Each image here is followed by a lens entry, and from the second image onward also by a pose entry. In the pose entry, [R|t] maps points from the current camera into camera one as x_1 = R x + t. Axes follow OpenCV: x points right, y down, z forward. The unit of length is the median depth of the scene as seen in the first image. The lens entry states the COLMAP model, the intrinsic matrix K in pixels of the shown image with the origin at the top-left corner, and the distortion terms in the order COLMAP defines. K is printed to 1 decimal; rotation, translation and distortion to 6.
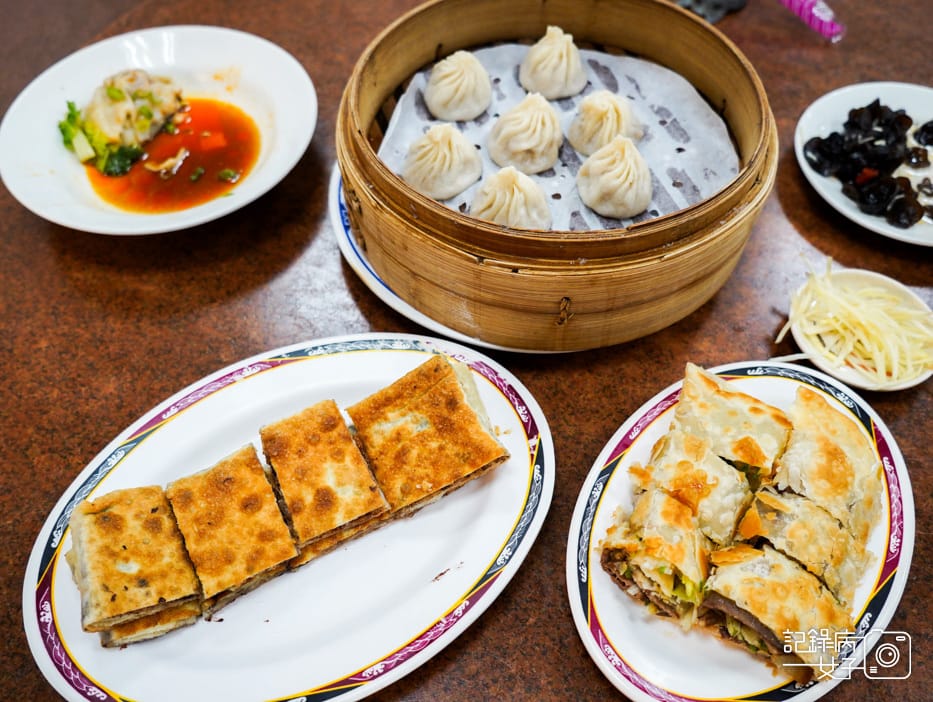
lens RADIAL K [[851.8, 0, 466.0], [0, 851.8, 349.3], [0, 0, 1]] dist [-0.008553, 0.000000]
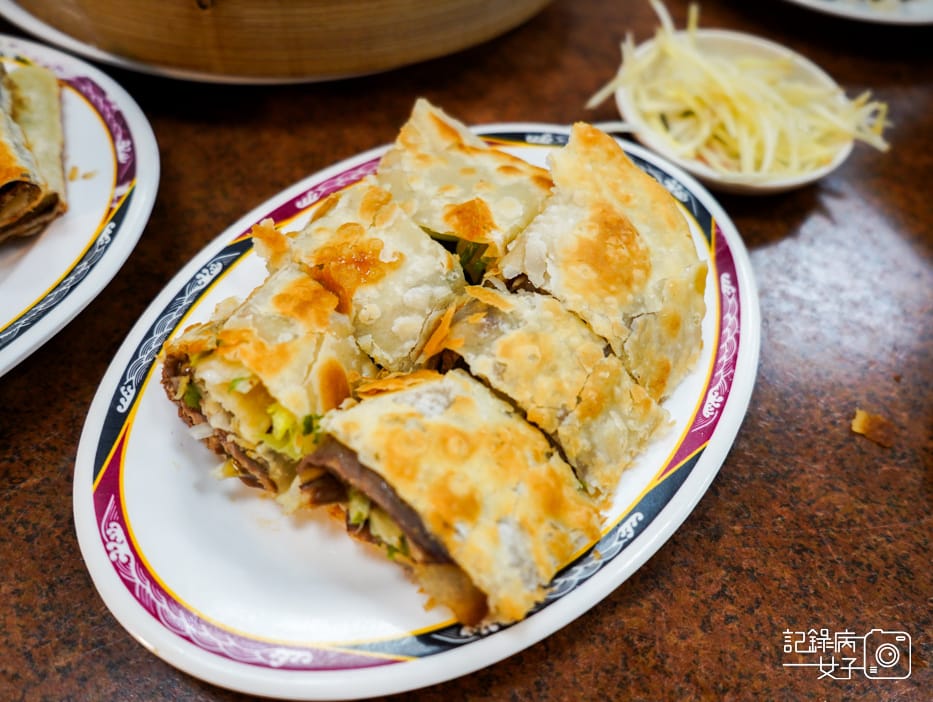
lens RADIAL K [[851.8, 0, 456.8], [0, 851.8, 345.5], [0, 0, 1]] dist [-0.008553, 0.000000]
pose [[0.995726, 0.090652, 0.017671, 0.320762], [-0.090594, 0.995880, -0.004061, 0.205253], [-0.017967, 0.002443, 0.999836, 0.443377]]
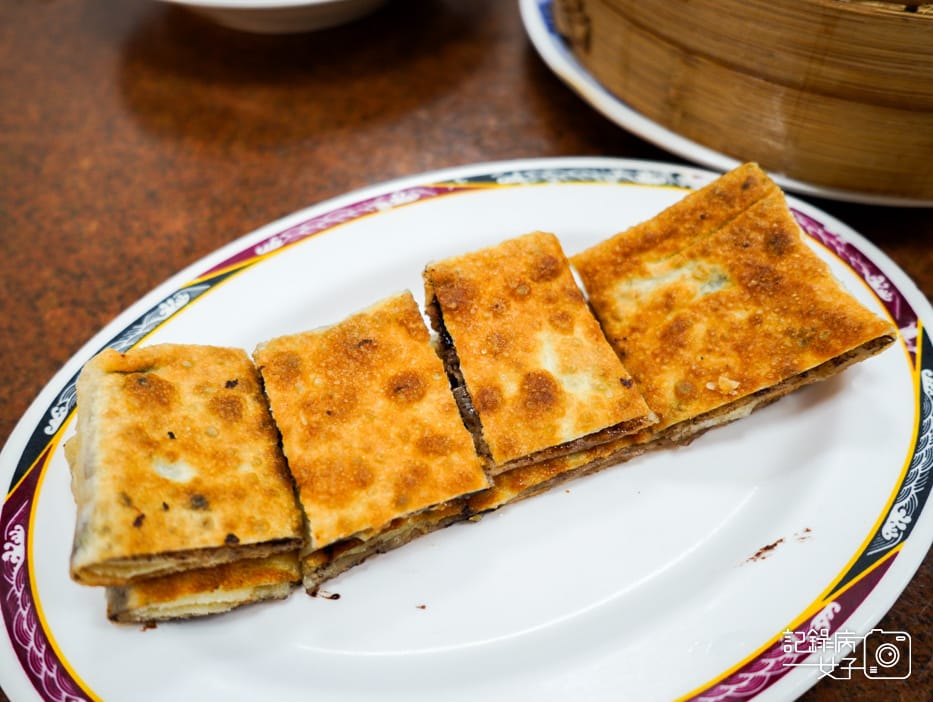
lens RADIAL K [[851.8, 0, 462.1], [0, 851.8, 346.0], [0, 0, 1]] dist [-0.008553, 0.000000]
pose [[0.993626, 0.074055, -0.084995, -0.170036], [-0.078834, 0.995407, -0.054322, 0.179129], [0.080582, 0.060677, 0.994899, 0.454615]]
